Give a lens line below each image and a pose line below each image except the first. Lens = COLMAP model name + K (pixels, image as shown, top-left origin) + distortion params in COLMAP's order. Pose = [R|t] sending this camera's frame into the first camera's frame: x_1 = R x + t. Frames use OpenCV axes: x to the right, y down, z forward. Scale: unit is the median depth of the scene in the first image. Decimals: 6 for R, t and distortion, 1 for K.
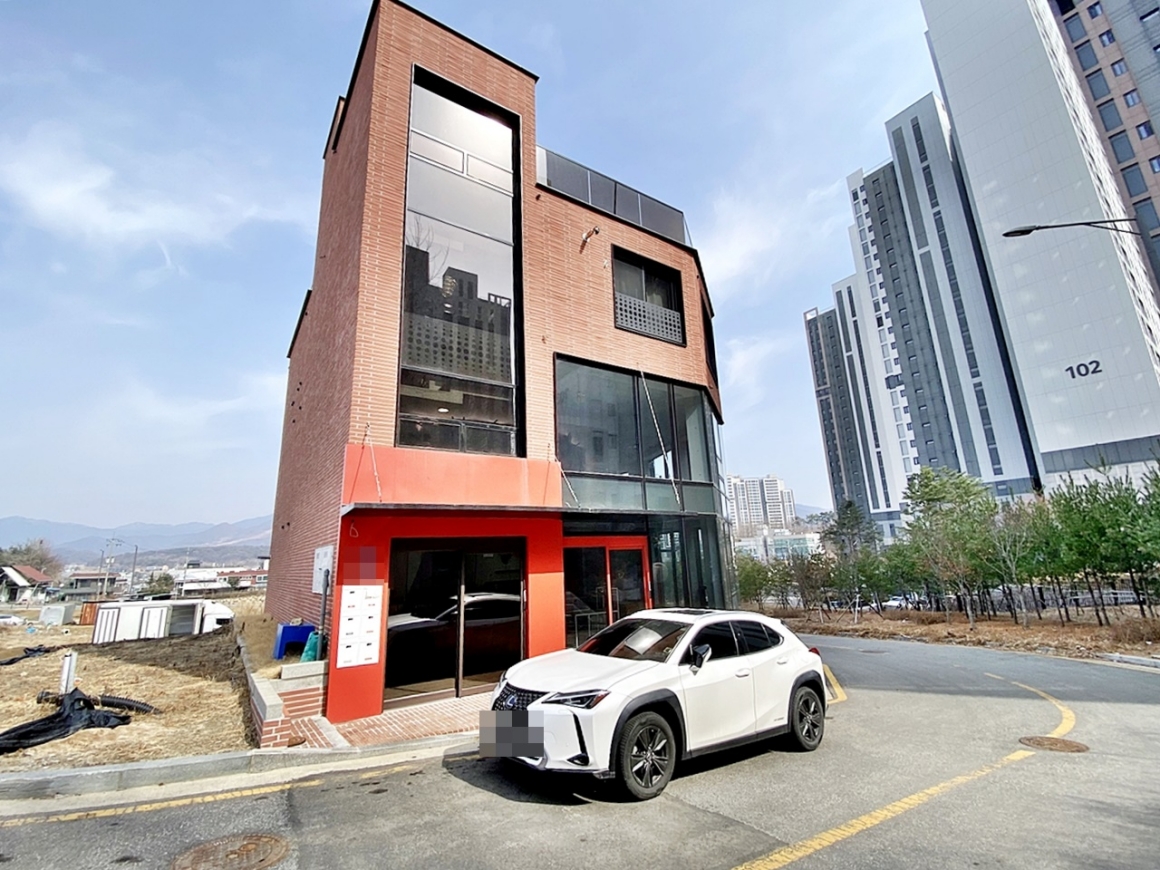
lens RADIAL K [[513.9, 0, 577.2], [0, 513.9, 432.2], [0, 0, 1]] dist [0.015160, -0.018873]
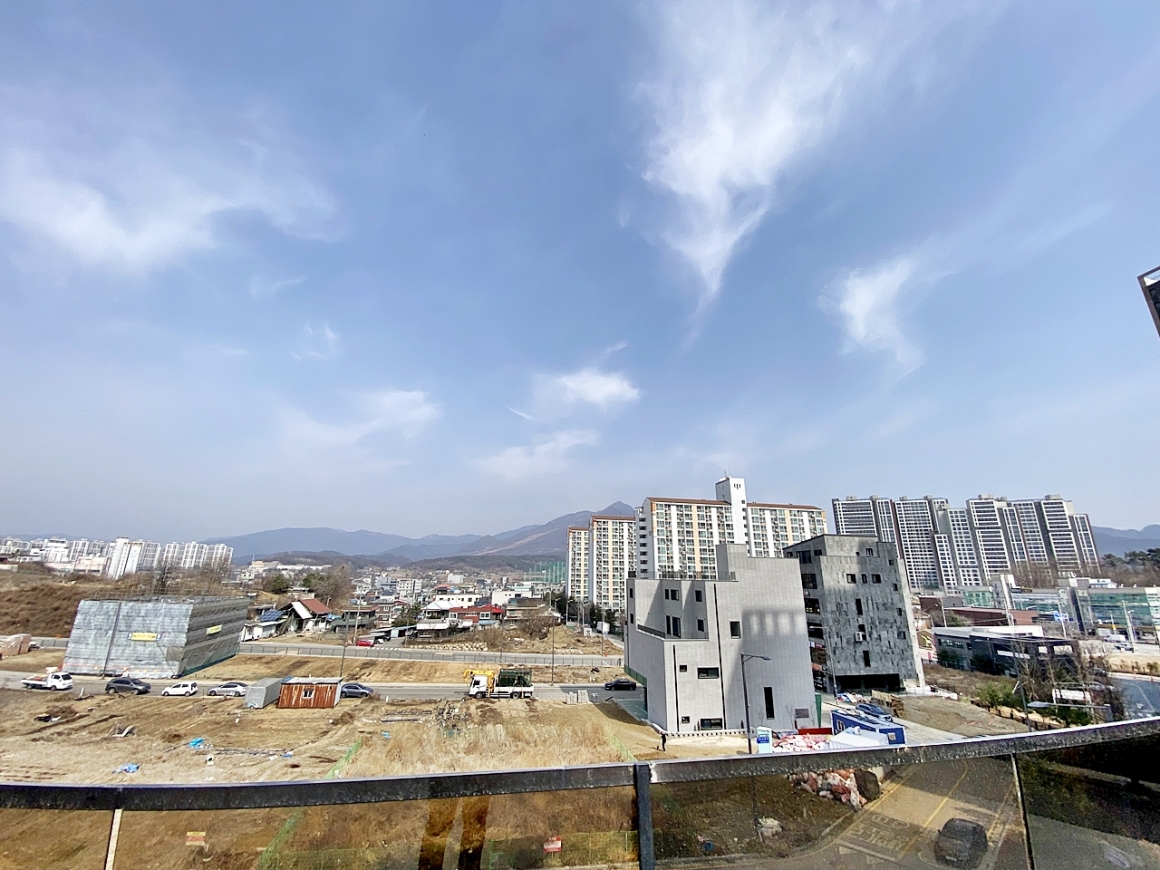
lens RADIAL K [[475.3, 0, 580.0], [0, 475.3, 435.0], [0, 0, 1]] dist [0.023250, -0.022474]
pose [[0.921467, -0.070706, -0.381968, -0.304725], [0.053540, 0.997028, -0.055398, -0.441382], [0.384749, 0.030597, 0.922514, 2.380684]]
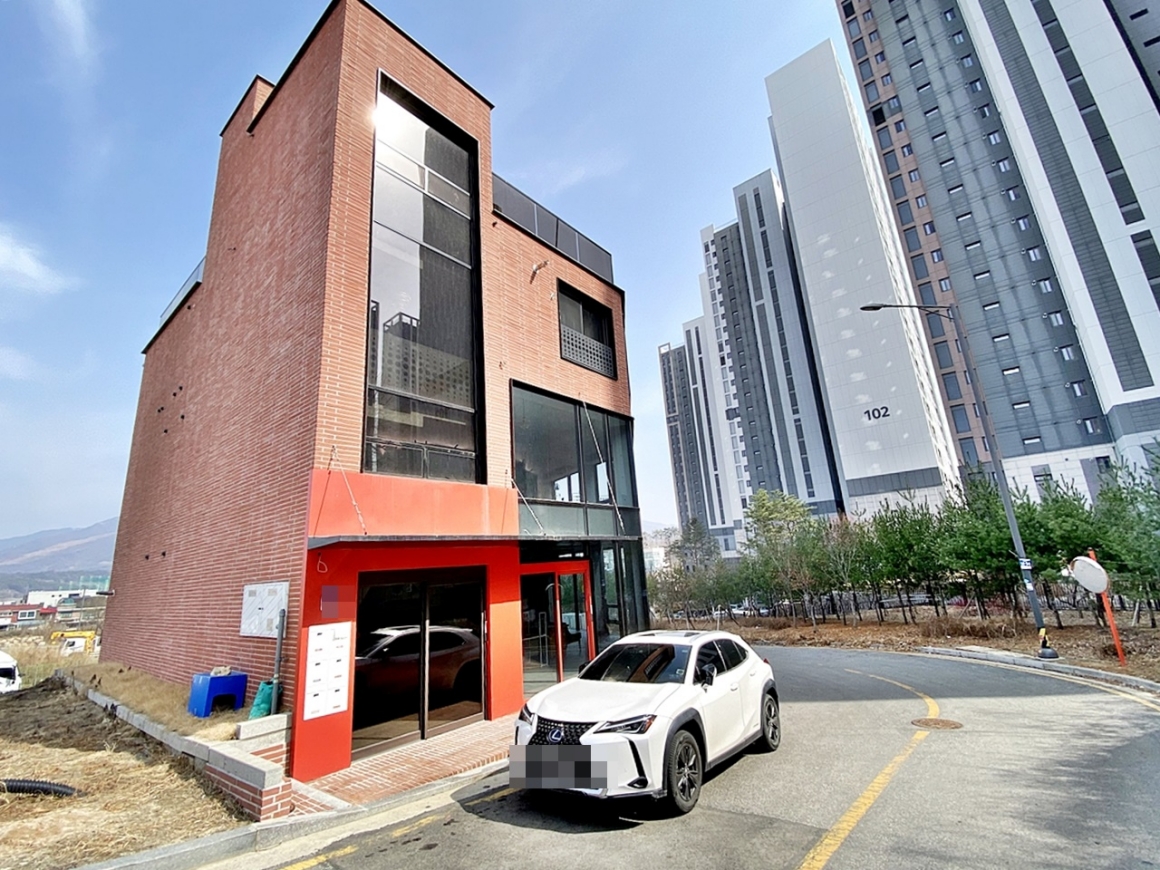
lens RADIAL K [[513.9, 0, 577.2], [0, 513.9, 432.2], [0, 0, 1]] dist [0.015160, -0.018873]
pose [[0.961869, 0.044860, 0.269807, -0.187802], [-0.036036, 0.998644, -0.037573, -0.018627], [-0.271127, 0.026417, 0.962181, -0.003414]]
